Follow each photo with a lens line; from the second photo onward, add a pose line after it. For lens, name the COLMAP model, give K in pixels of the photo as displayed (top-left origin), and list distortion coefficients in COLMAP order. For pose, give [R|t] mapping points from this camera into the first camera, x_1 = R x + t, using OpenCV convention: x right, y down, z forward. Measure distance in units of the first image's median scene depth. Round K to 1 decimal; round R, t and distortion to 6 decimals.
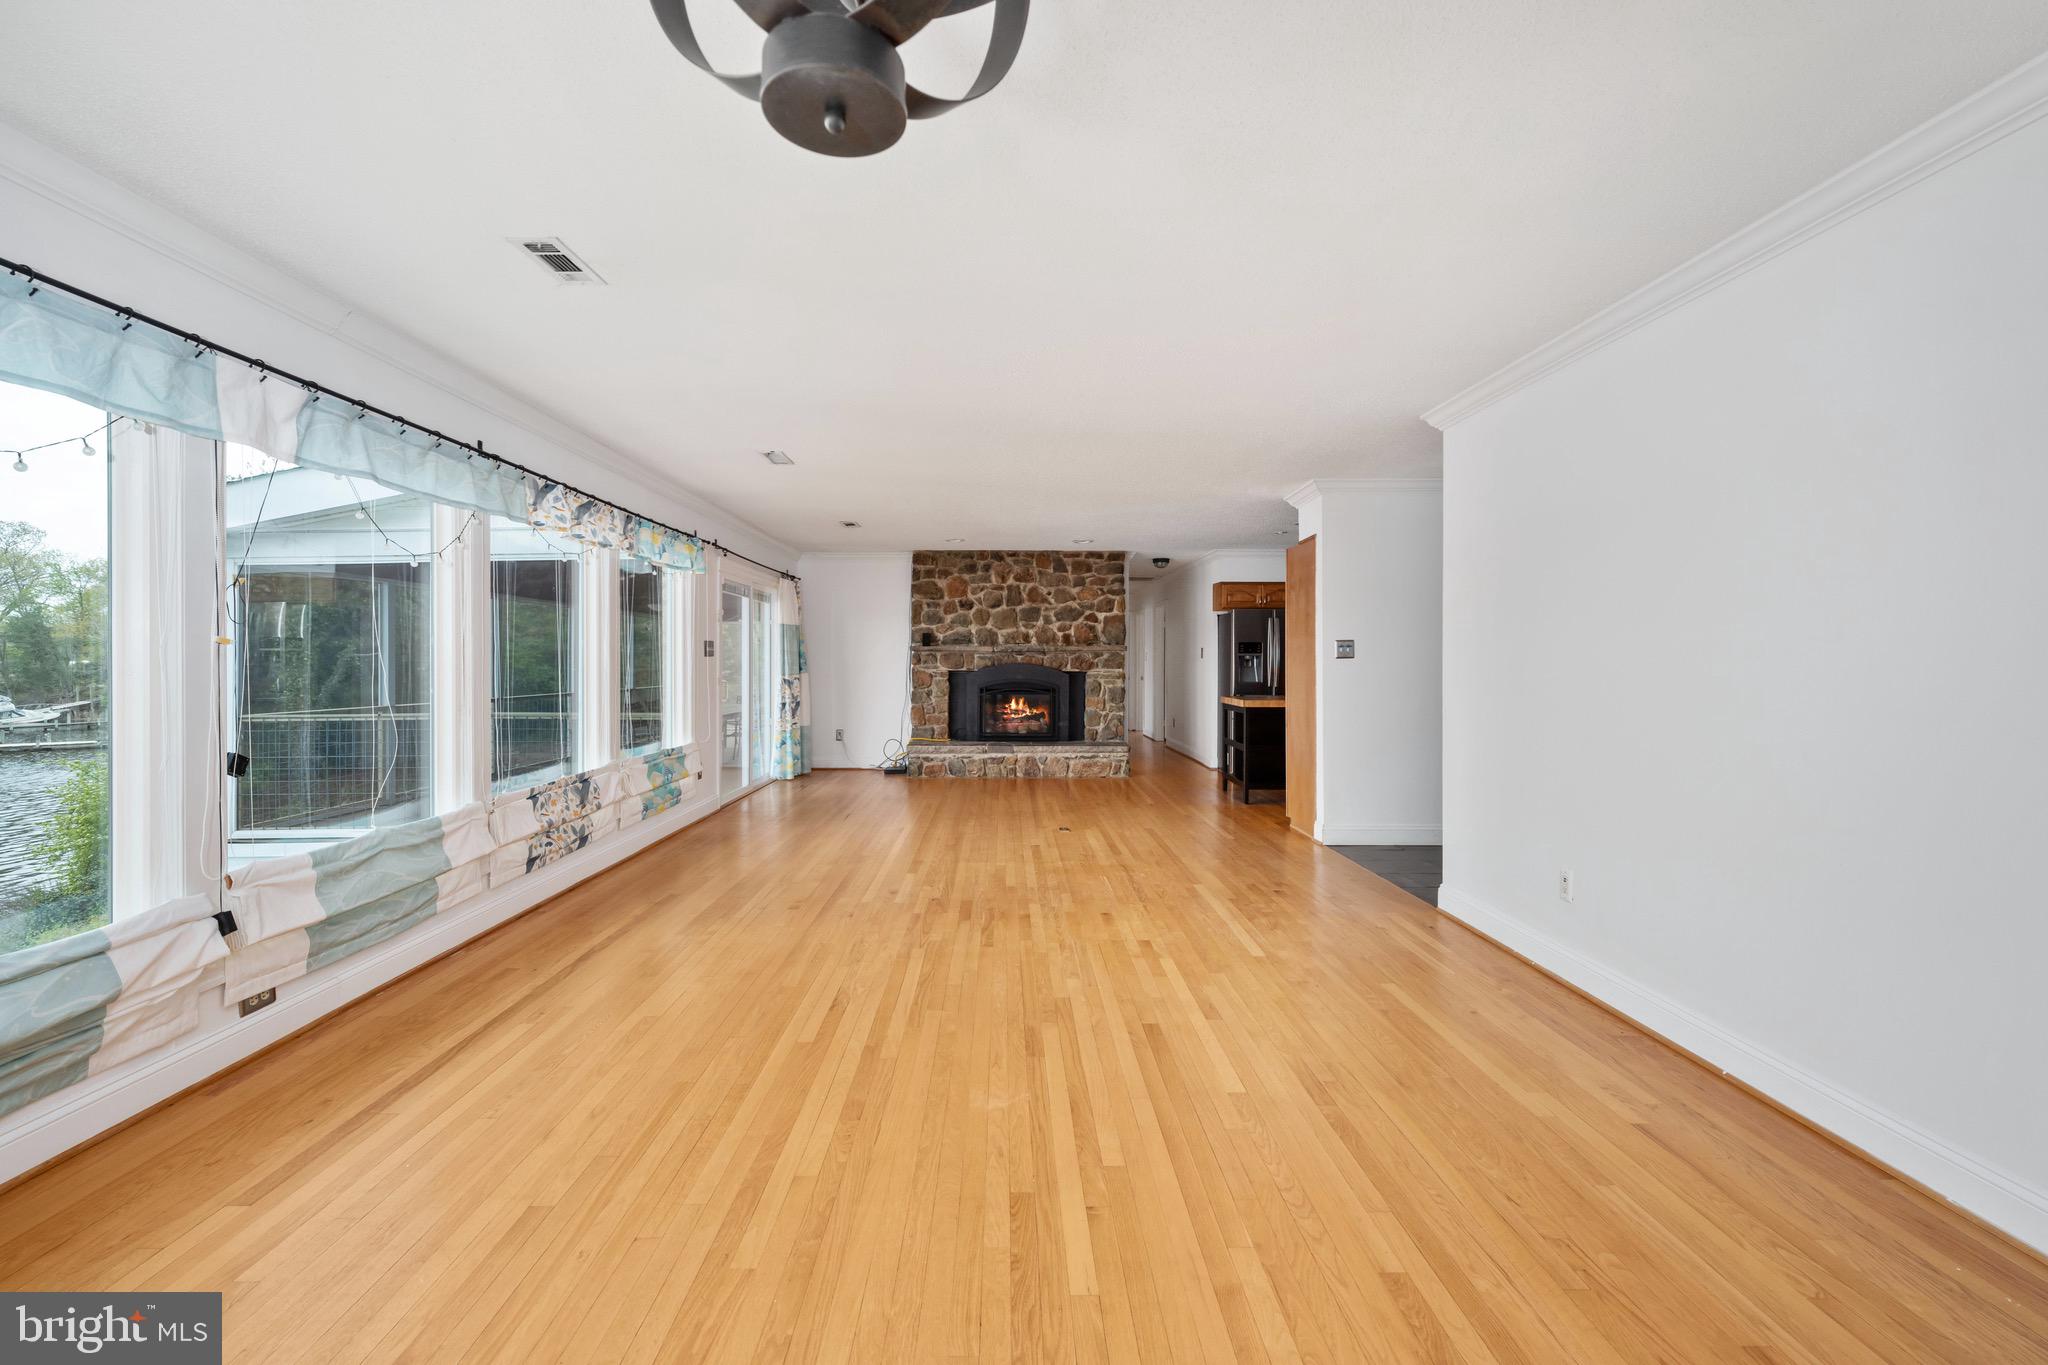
lens RADIAL K [[827.3, 0, 969.7], [0, 827.3, 670.8], [0, 0, 1]] dist [-0.001021, 0.000867]
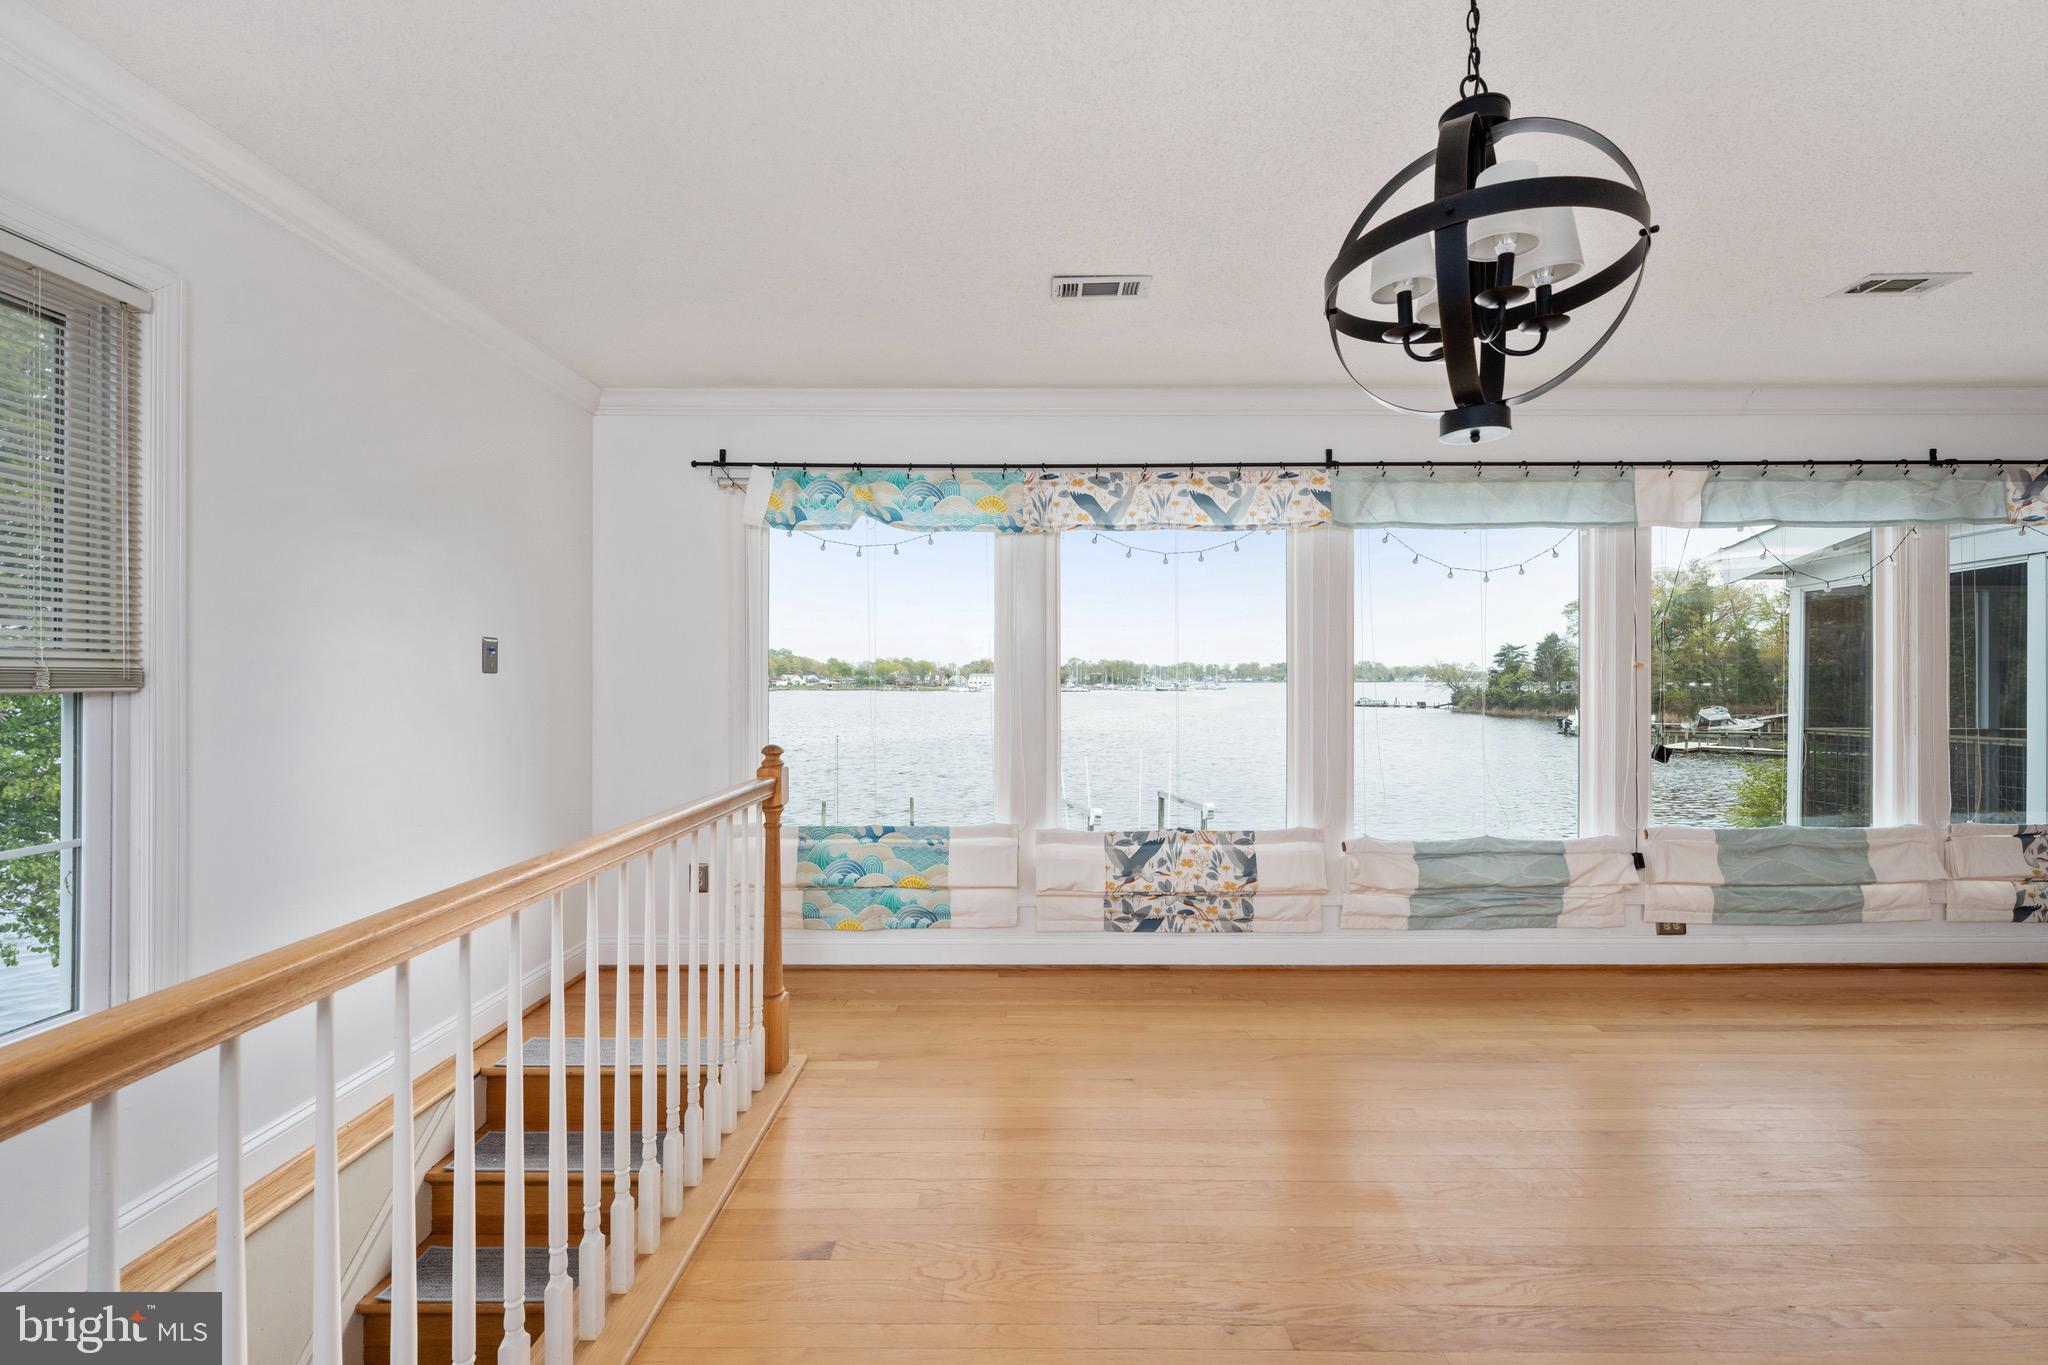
lens RADIAL K [[827.3, 0, 1076.1], [0, 827.3, 676.1], [0, 0, 1]] dist [-0.001021, 0.000867]
pose [[0.036787, -0.003802, -0.999316, 0.318782], [-0.010648, 0.999935, -0.004196, -0.000067], [0.999266, 0.010795, 0.036744, -0.023374]]
